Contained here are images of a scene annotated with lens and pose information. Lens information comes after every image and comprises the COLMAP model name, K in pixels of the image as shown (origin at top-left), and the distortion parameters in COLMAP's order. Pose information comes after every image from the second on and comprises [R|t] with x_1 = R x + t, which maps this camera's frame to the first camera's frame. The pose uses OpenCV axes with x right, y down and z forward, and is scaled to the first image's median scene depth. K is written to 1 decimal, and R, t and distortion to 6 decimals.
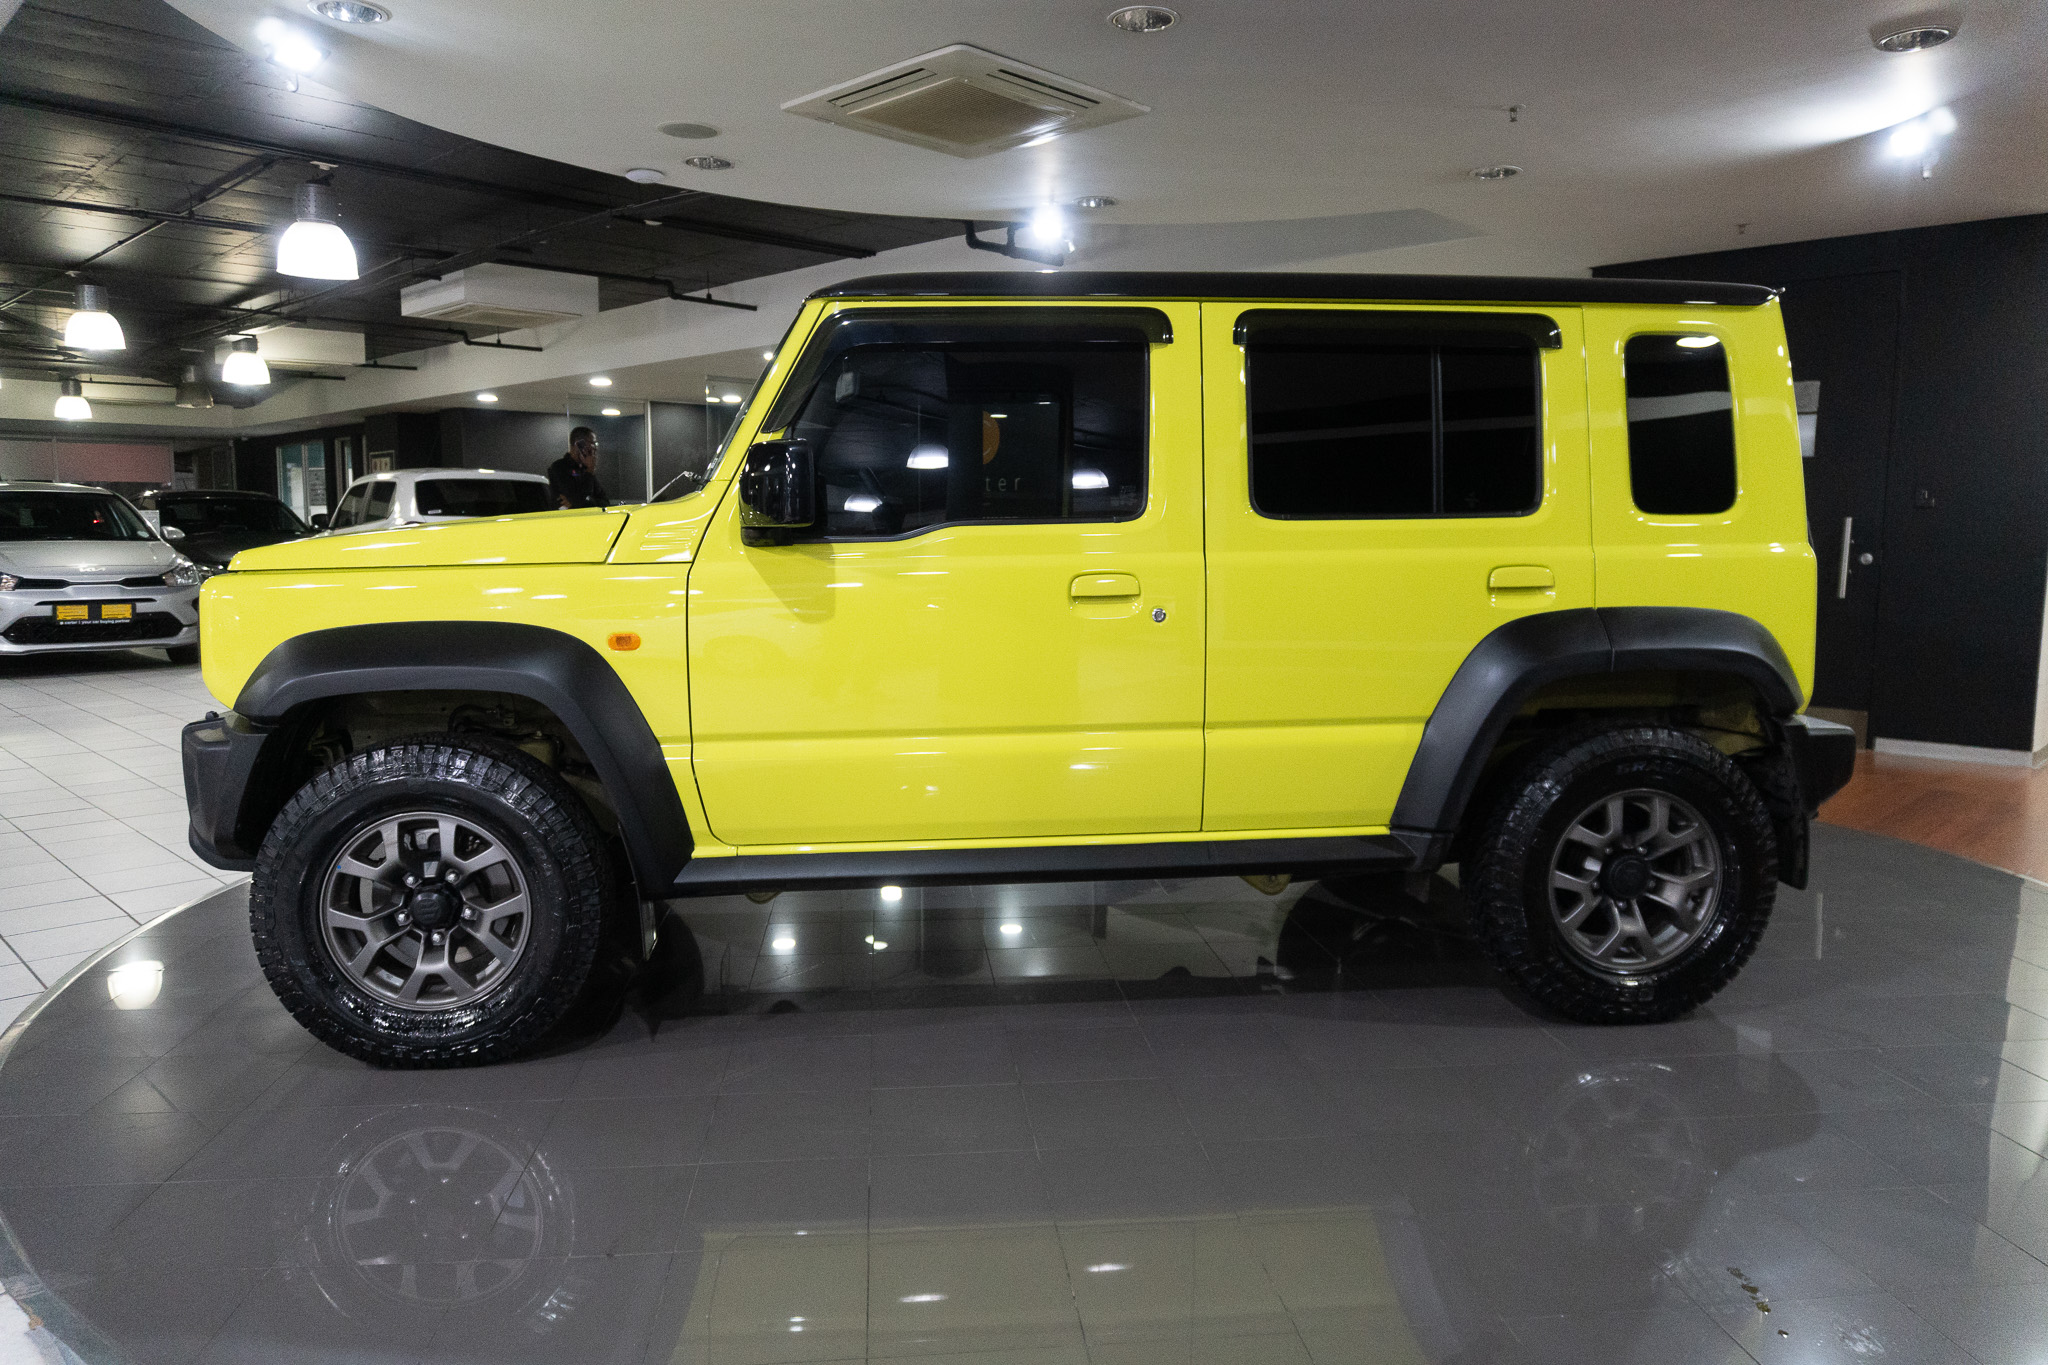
lens RADIAL K [[1460.0, 0, 1024.0], [0, 1460.0, 682.5], [0, 0, 1]] dist [-0.066789, -0.001217]
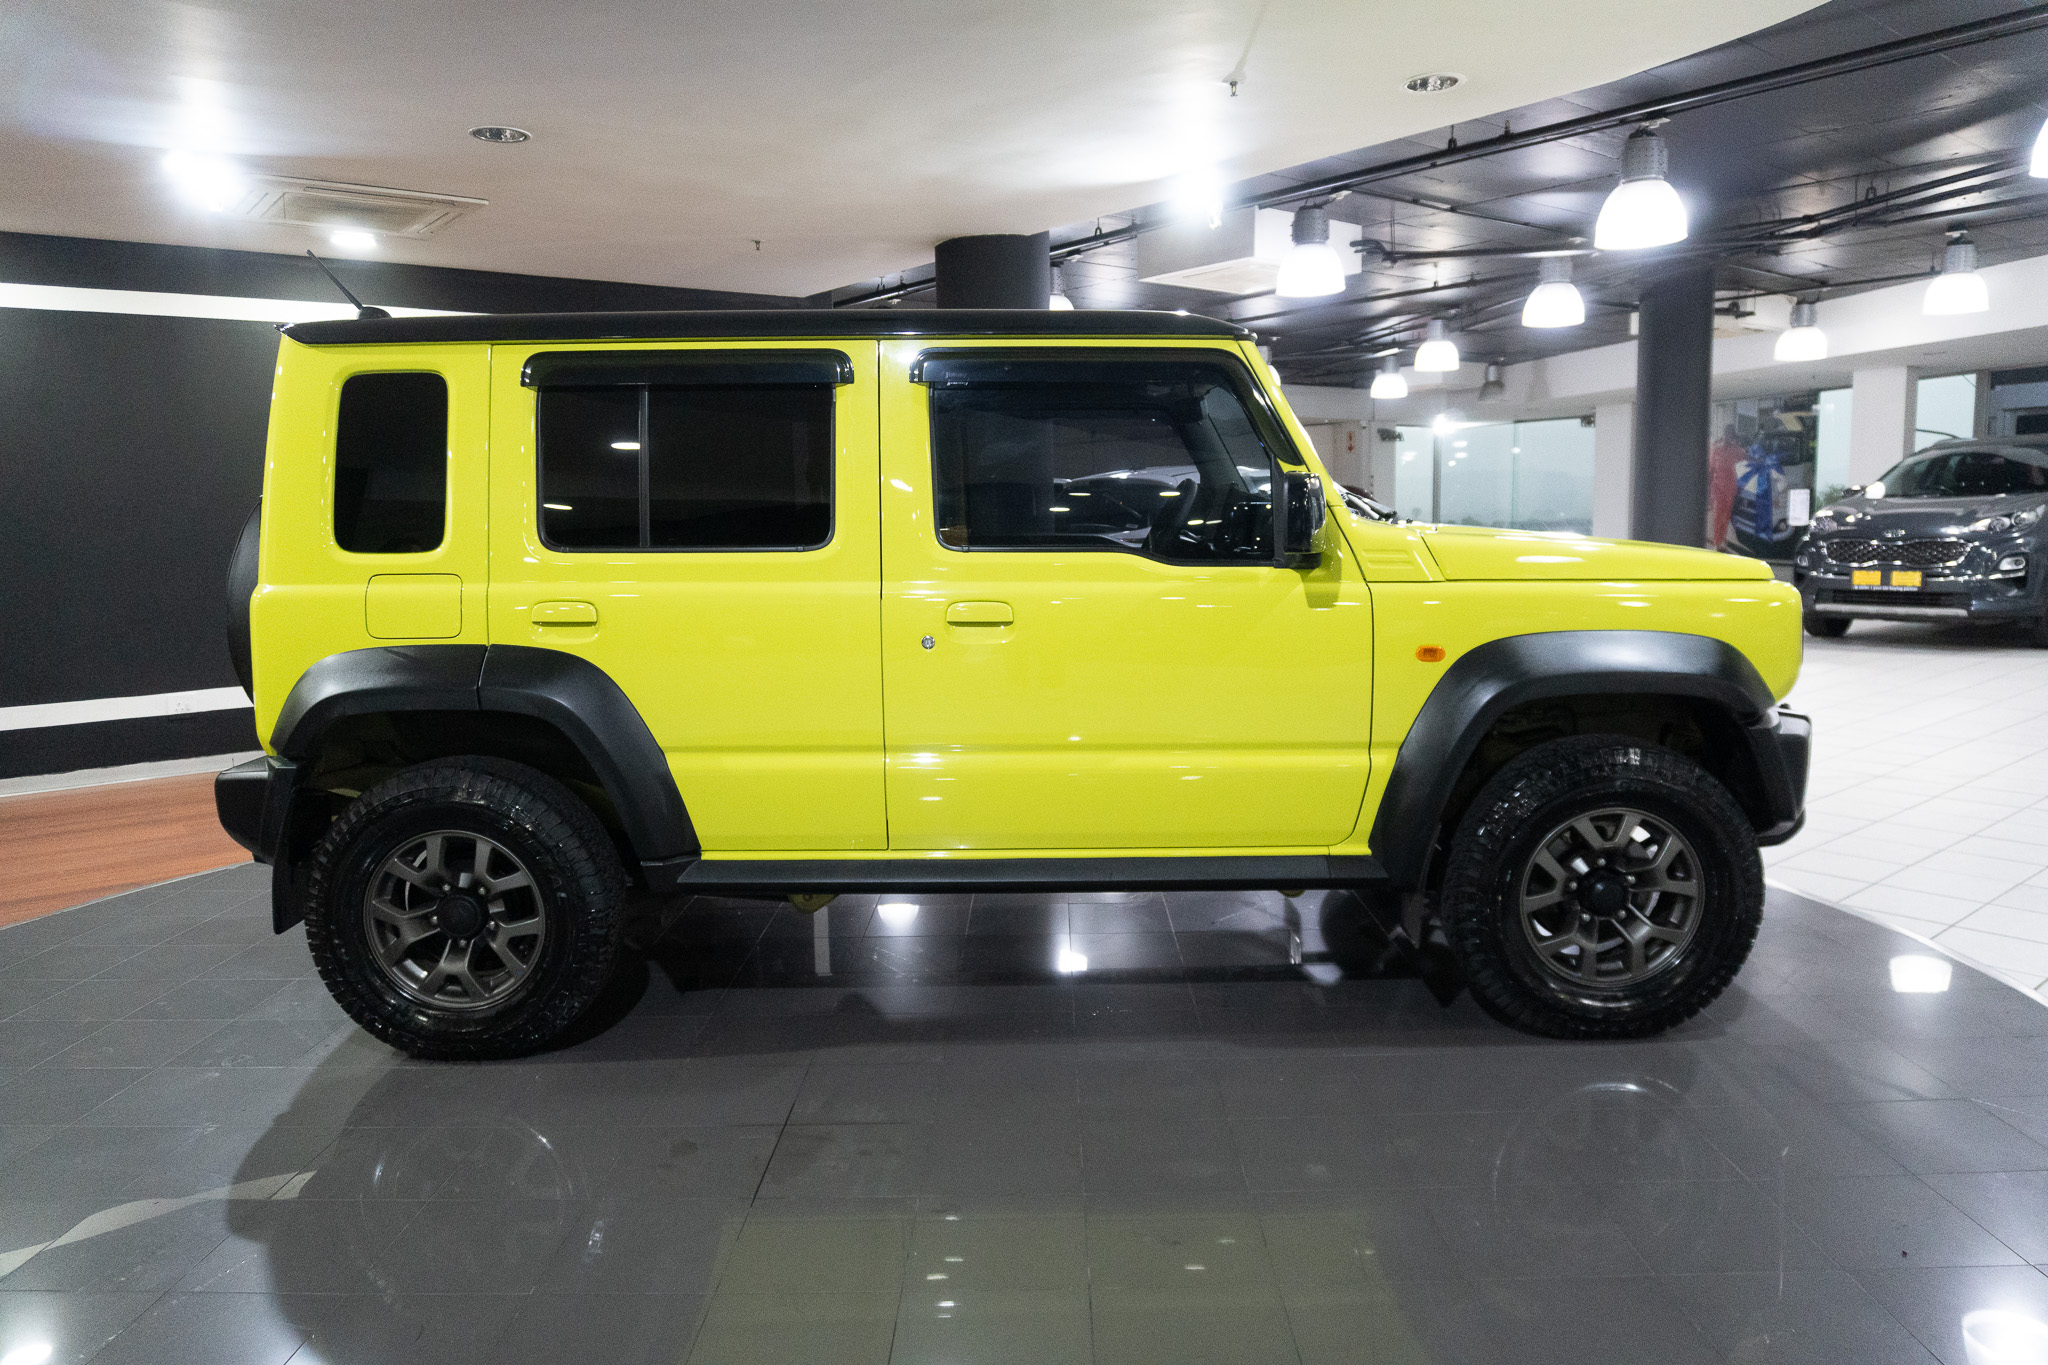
lens RADIAL K [[1376.4, 0, 1024.0], [0, 1376.4, 682.5], [0, 0, 1]] dist [-0.020310, -0.001087]
pose [[0.996003, 0.010072, -0.088755, 0.173863], [-0.011170, 0.999867, -0.011874, -0.003757], [0.088624, 0.012818, 0.995983, 0.017541]]
